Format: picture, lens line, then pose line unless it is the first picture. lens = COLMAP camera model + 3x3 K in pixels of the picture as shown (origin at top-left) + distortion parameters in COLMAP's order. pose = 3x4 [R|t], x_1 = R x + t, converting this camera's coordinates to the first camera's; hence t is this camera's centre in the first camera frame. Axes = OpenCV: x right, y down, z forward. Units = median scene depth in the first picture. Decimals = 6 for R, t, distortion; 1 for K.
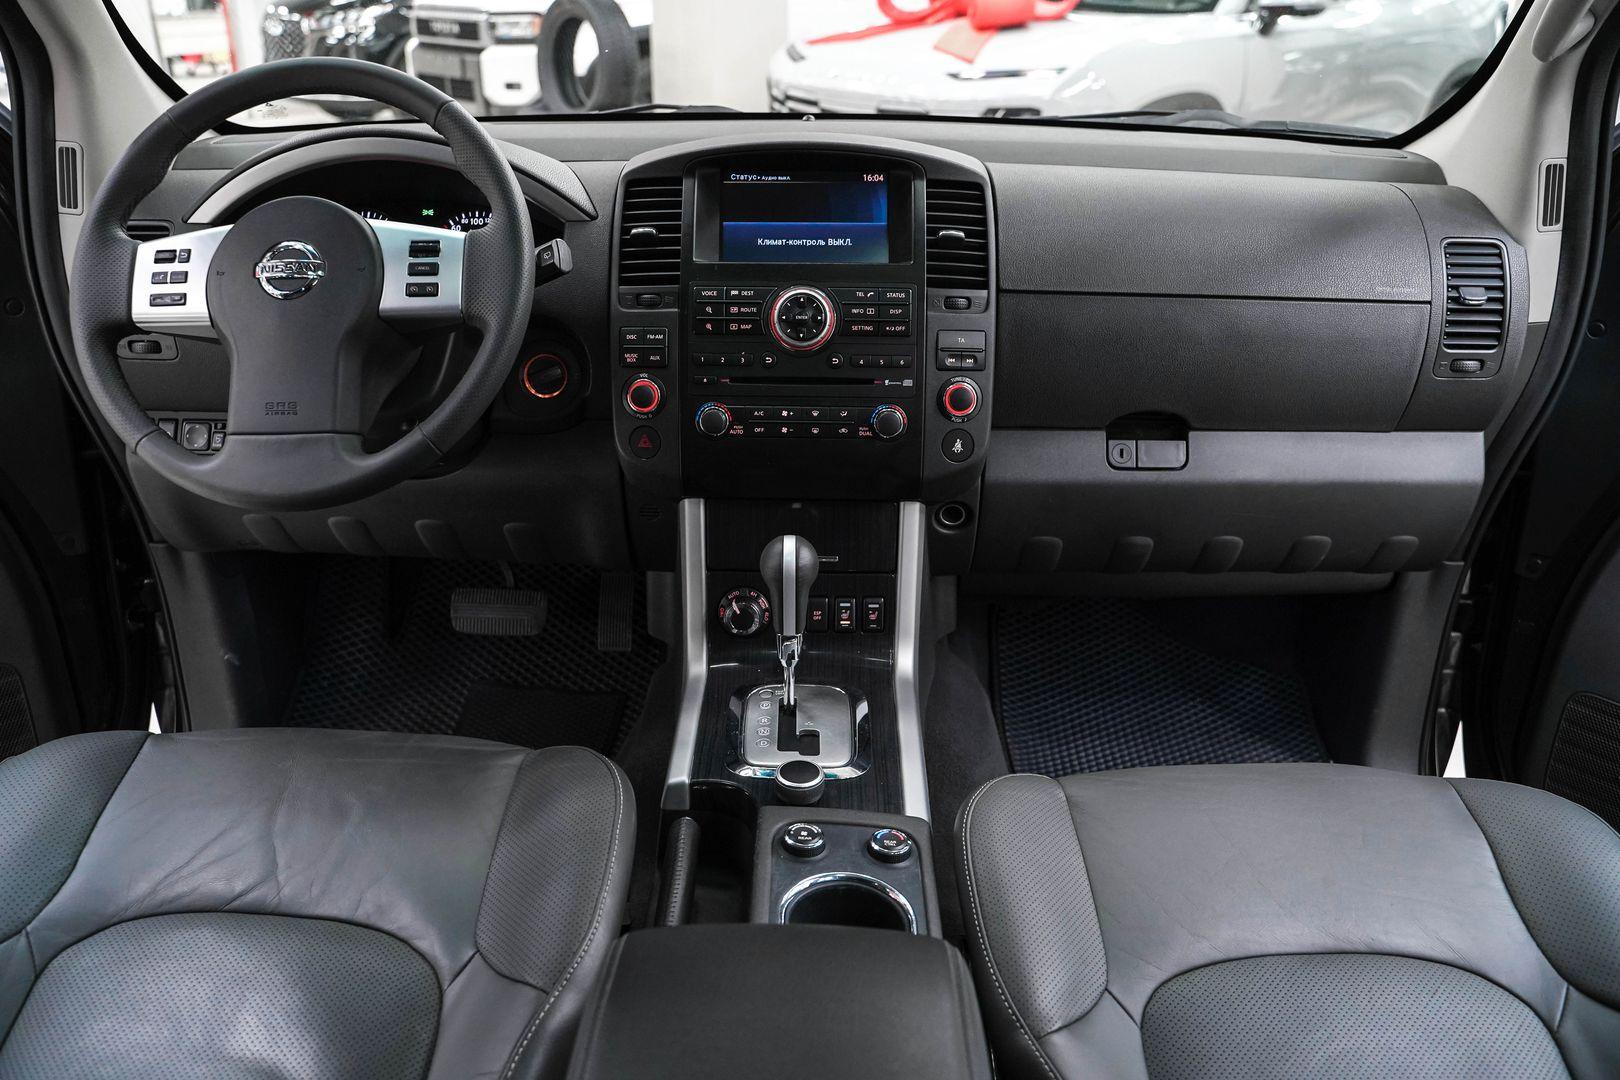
lens RADIAL K [[1321.4, 0, 810.0], [0, 1321.4, 540.0], [0, 0, 1]] dist [-0.107311, 0.063207]
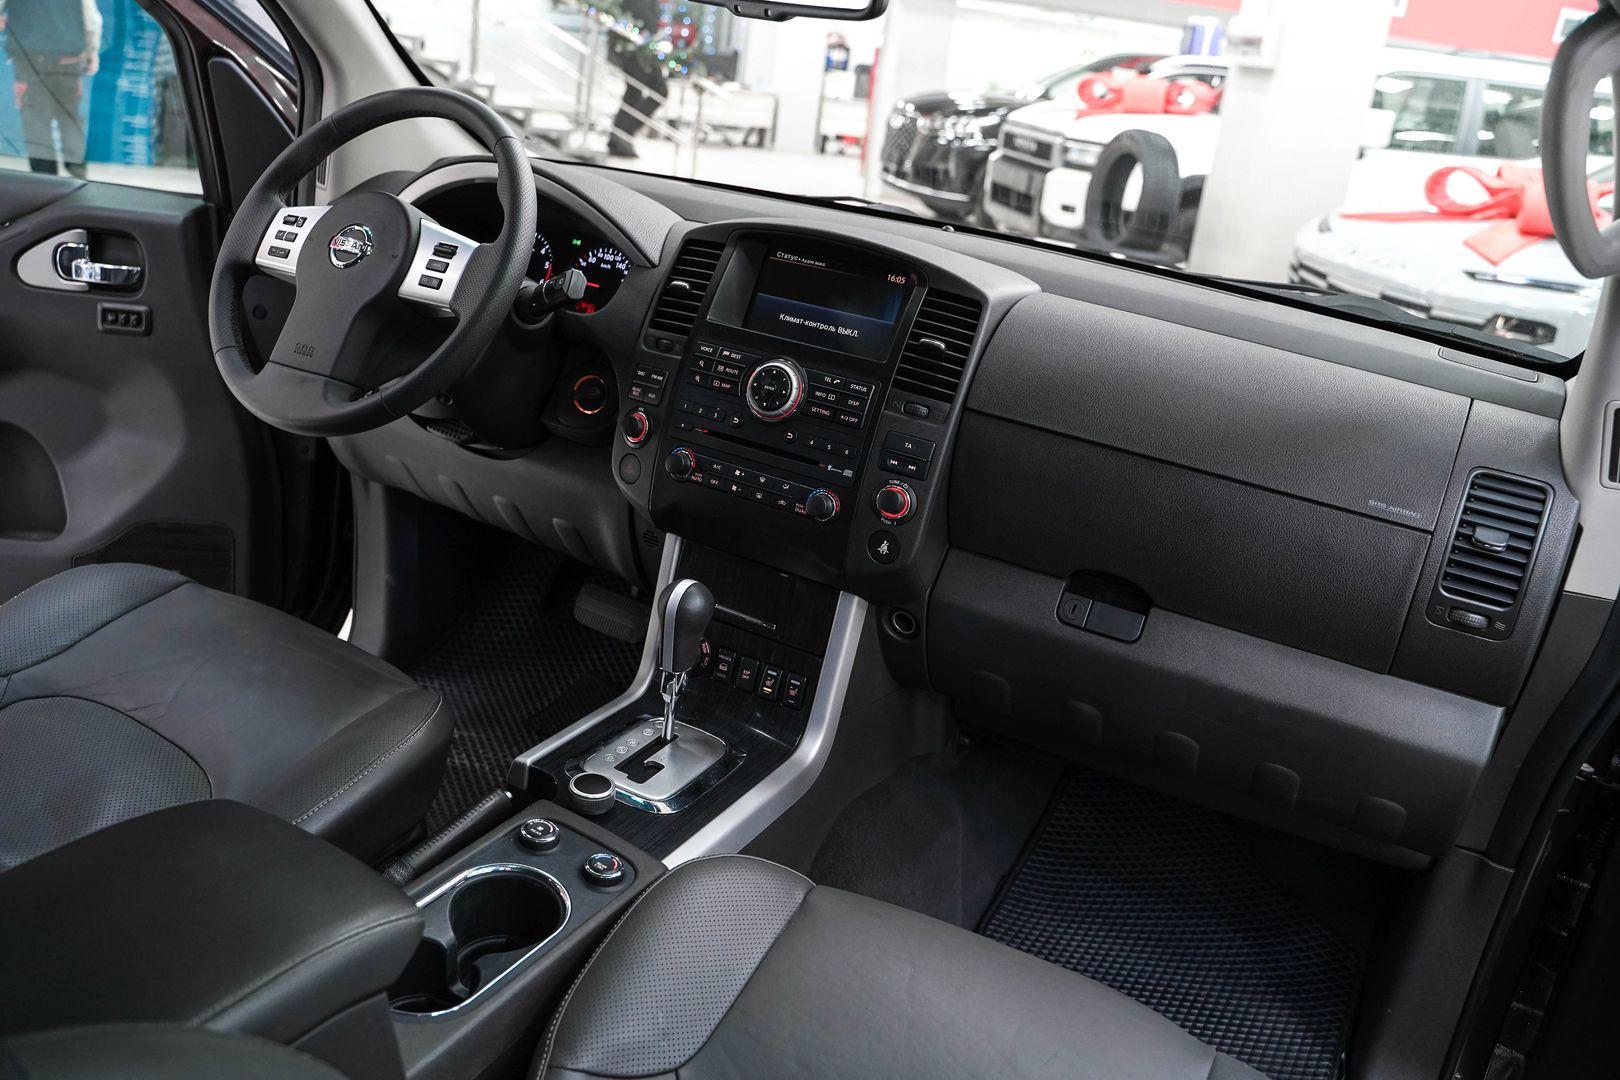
lens RADIAL K [[1321.4, 0, 810.0], [0, 1321.4, 540.0], [0, 0, 1]] dist [-0.107311, 0.063207]
pose [[0.876134, 0.263847, -0.403453, 0.473555], [-0.300869, 0.953193, -0.030002, -0.030021], [0.376653, 0.147672, 0.914509, 0.059980]]
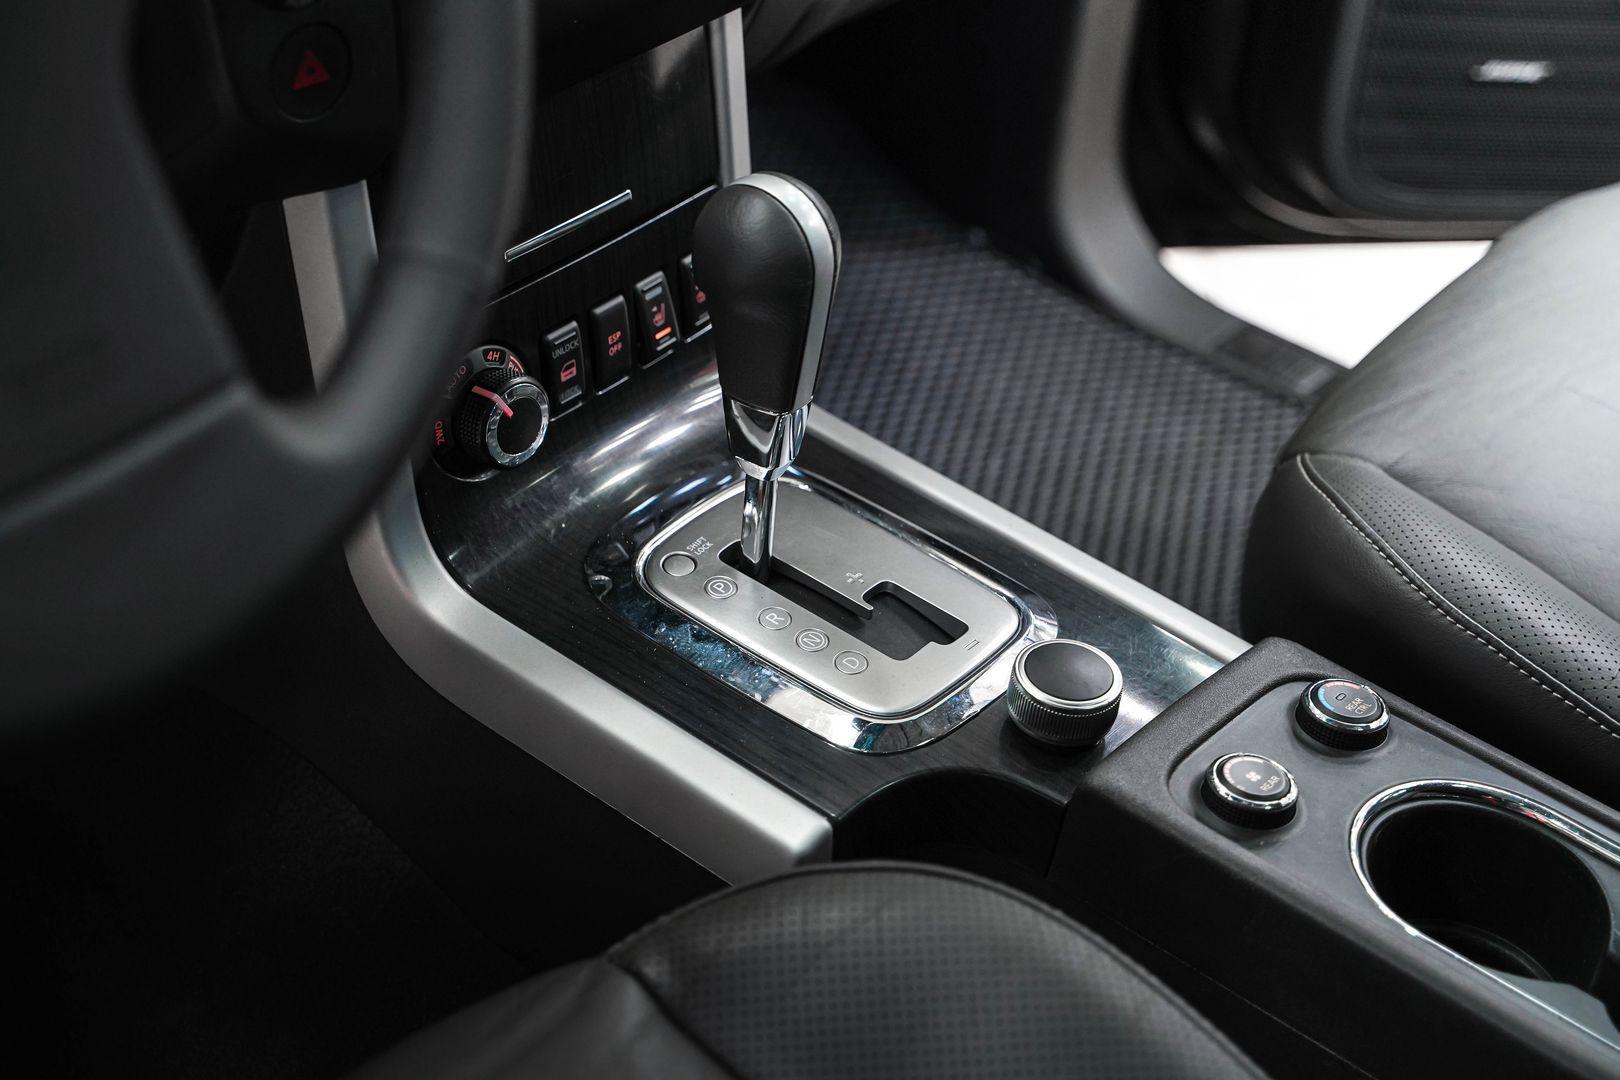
lens RADIAL K [[2818.0, 0, 810.0], [0, 2818.0, 540.0], [0, 0, 1]] dist [0.167990, 0.028708]
pose [[0.622731, -0.434177, 0.650920, -0.596272], [0.245245, 0.898303, 0.364563, -0.207904], [-0.743008, -0.067390, 0.665881, 0.395519]]
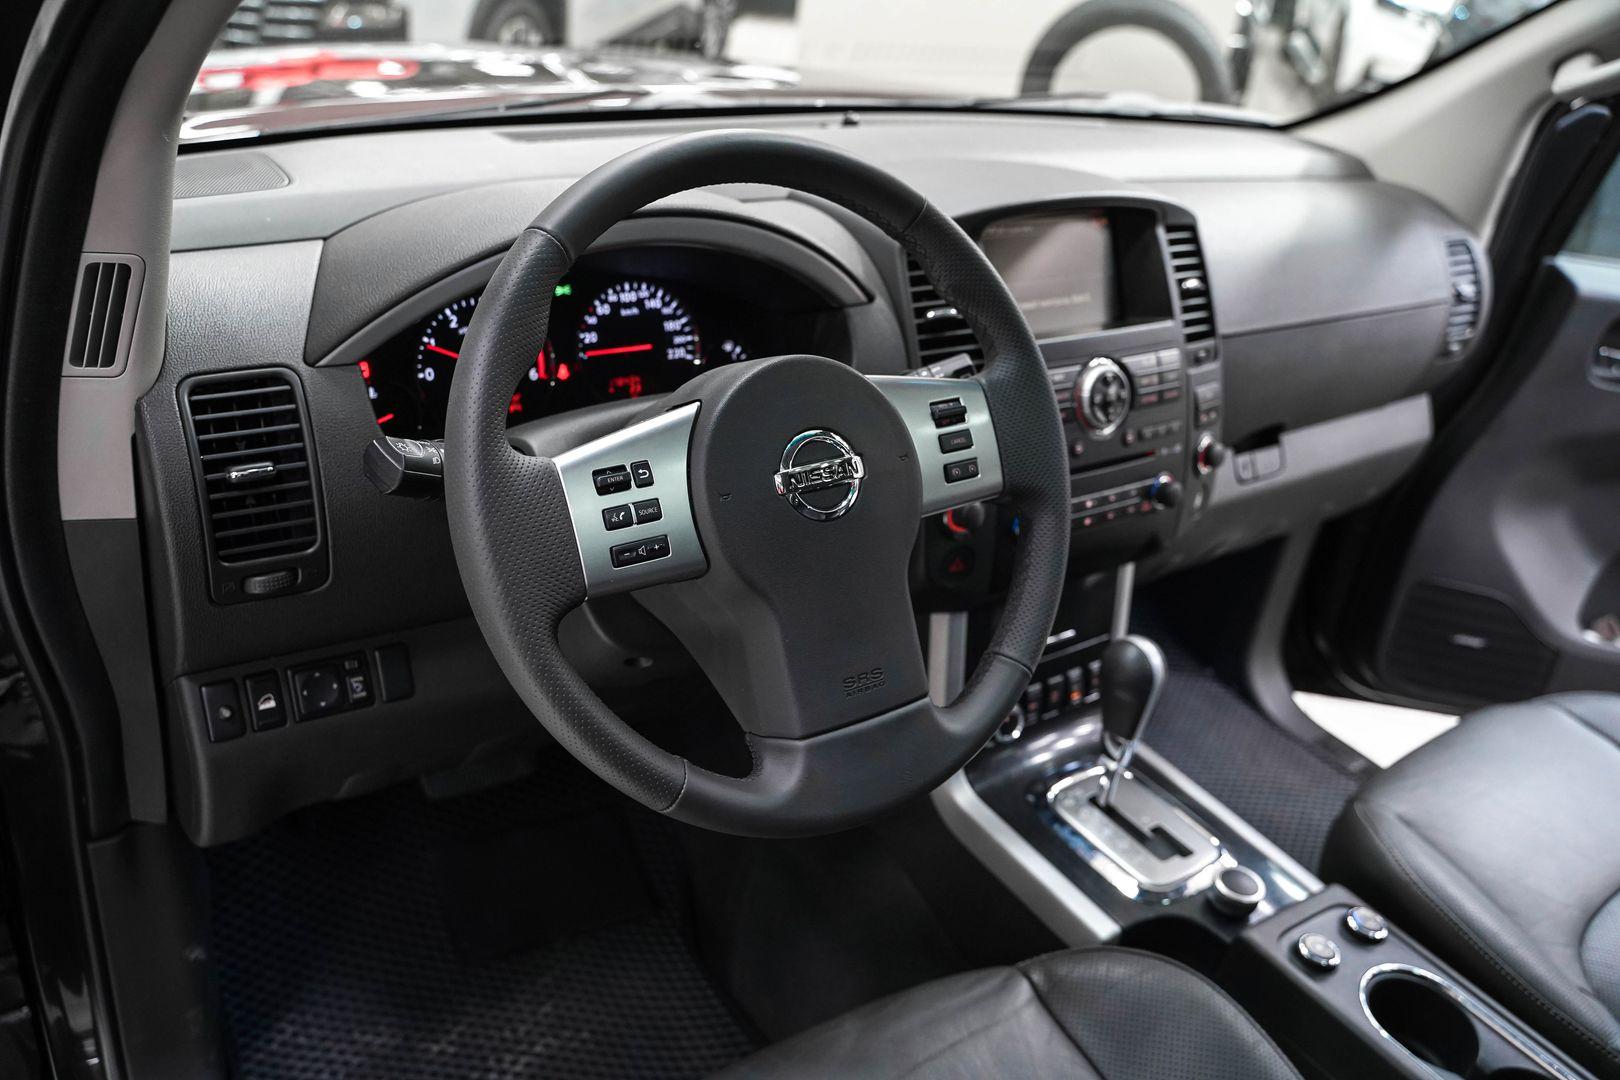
lens RADIAL K [[1321.4, 0, 810.0], [0, 1321.4, 540.0], [0, 0, 1]] dist [-0.107311, 0.063207]
pose [[0.810534, -0.203548, 0.549183, -0.666860], [0.131634, 0.976988, 0.167831, -0.245893], [-0.570707, -0.063742, 0.818676, 0.375372]]
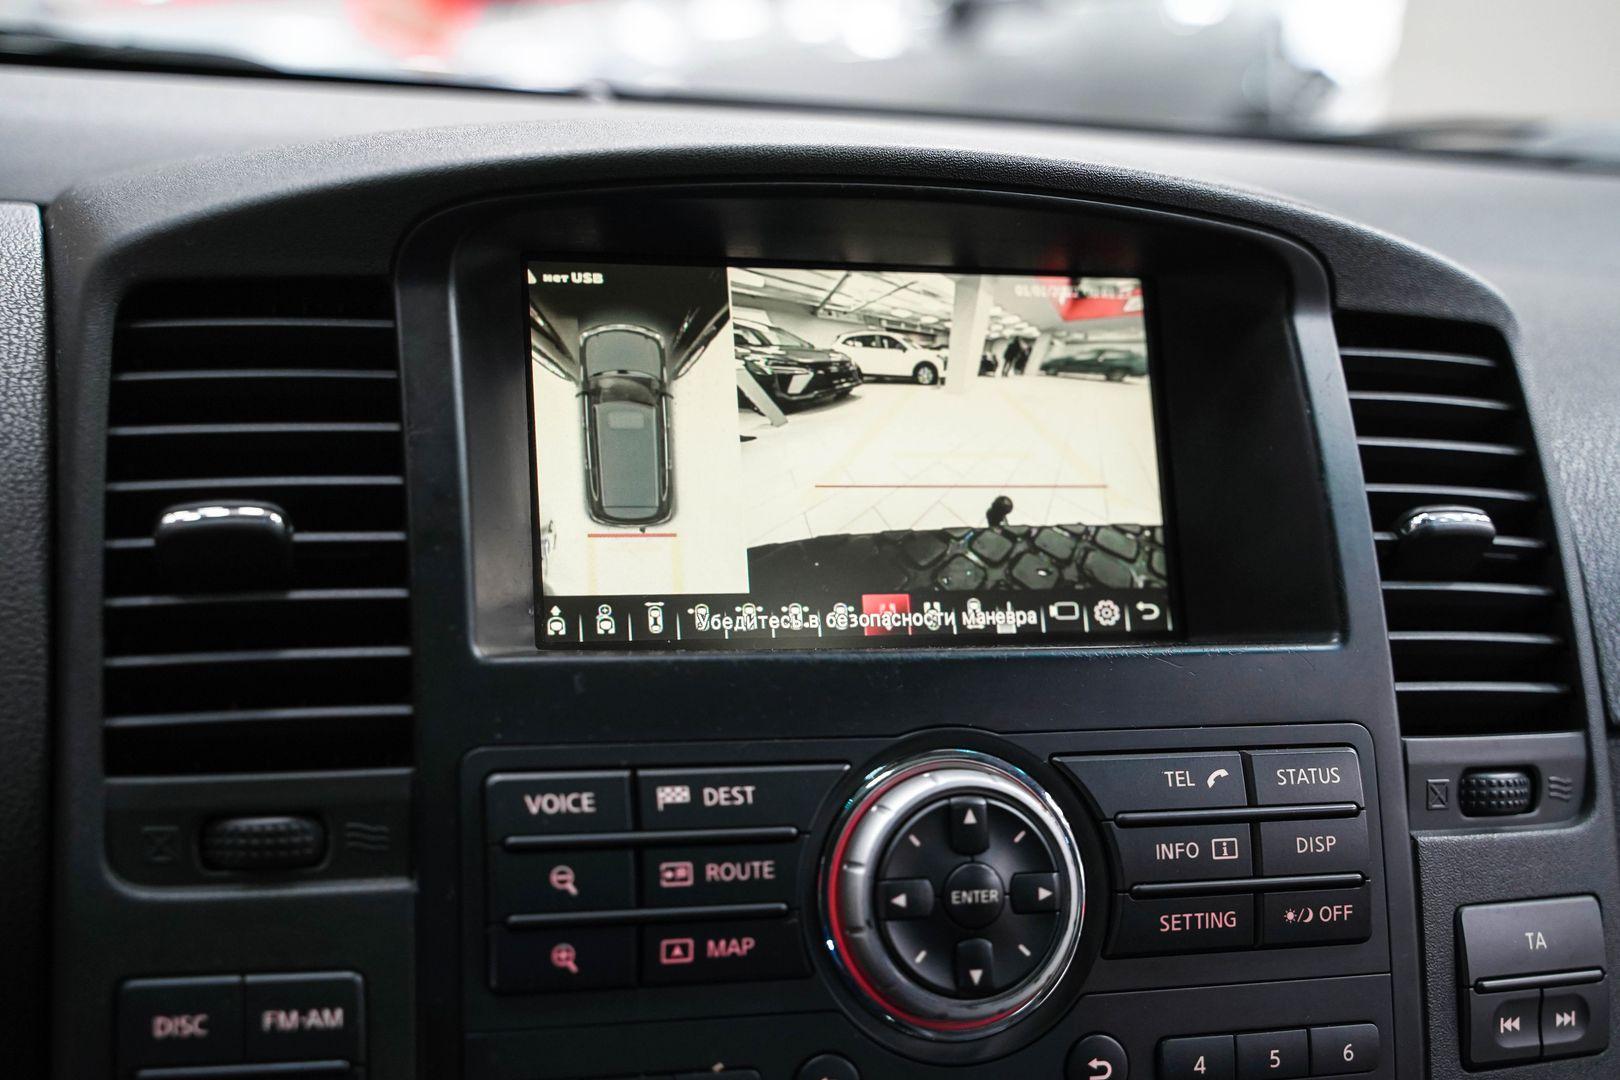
lens RADIAL K [[2308.2, 0, 810.0], [0, 2308.2, 540.0], [0, 0, 1]] dist [0.050610, 0.107985]
pose [[0.943878, -0.011928, 0.330079, -0.162125], [0.065519, 0.986250, -0.151716, -0.167849], [-0.323731, 0.164828, 0.931681, 0.613990]]
